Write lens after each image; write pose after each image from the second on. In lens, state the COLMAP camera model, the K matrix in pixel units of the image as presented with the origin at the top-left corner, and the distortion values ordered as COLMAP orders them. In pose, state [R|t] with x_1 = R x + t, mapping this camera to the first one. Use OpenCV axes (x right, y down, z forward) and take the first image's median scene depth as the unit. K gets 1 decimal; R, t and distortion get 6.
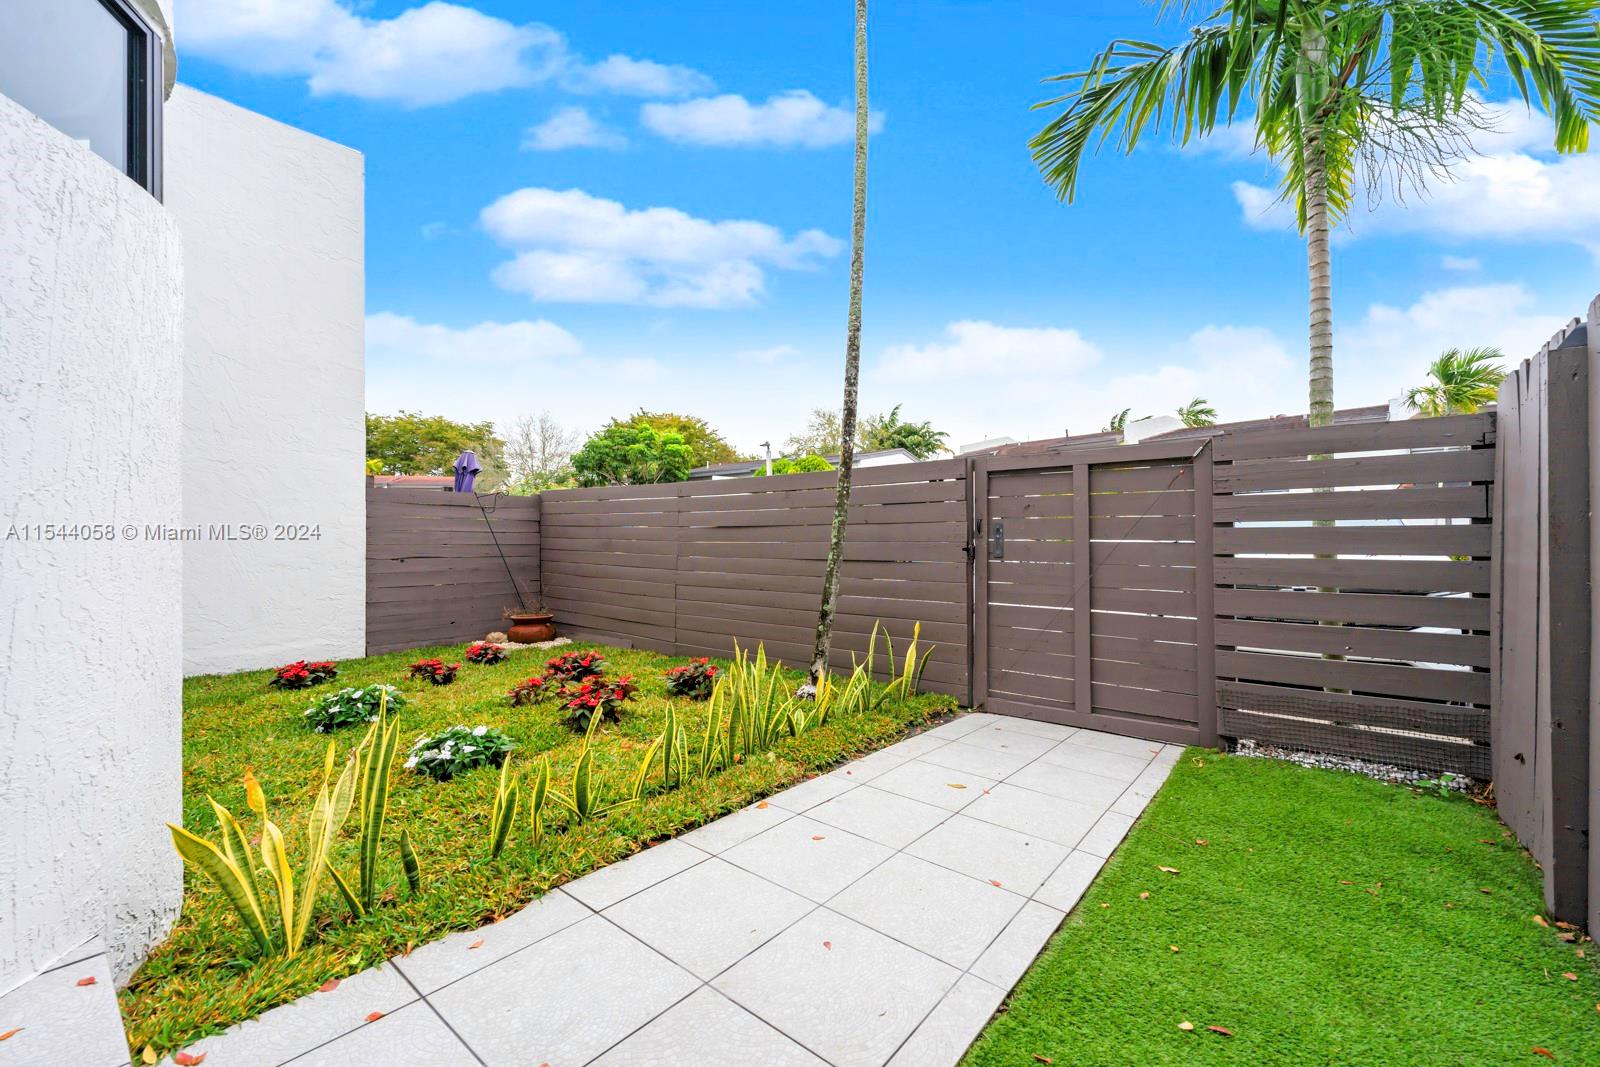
lens RADIAL K [[649.4, 0, 803.9], [0, 649.4, 538.5], [0, 0, 1]] dist [0.000778, 0.000106]
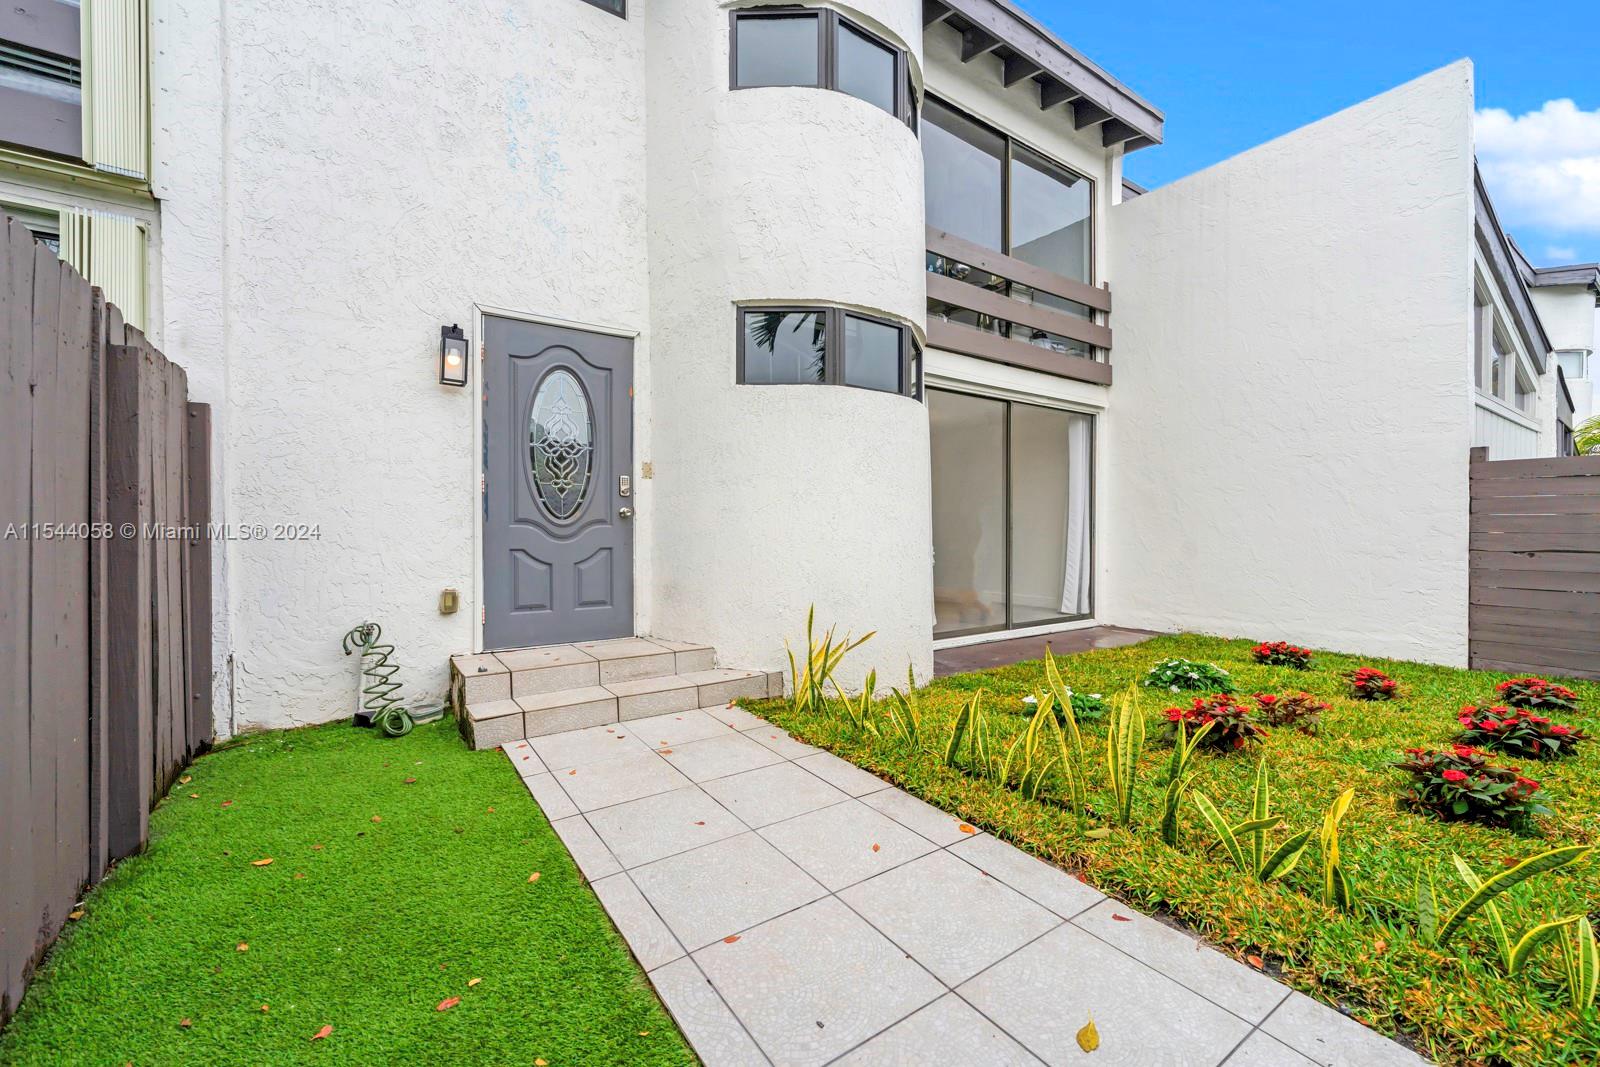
lens RADIAL K [[649.4, 0, 805.8], [0, 649.4, 527.7], [0, 0, 1]] dist [0.000778, 0.000106]
pose [[-0.272535, 0.002073, -0.962144, 0.749248], [-0.001493, 0.999996, 0.002578, 0.004852], [0.962145, 0.002139, -0.272531, 0.928465]]
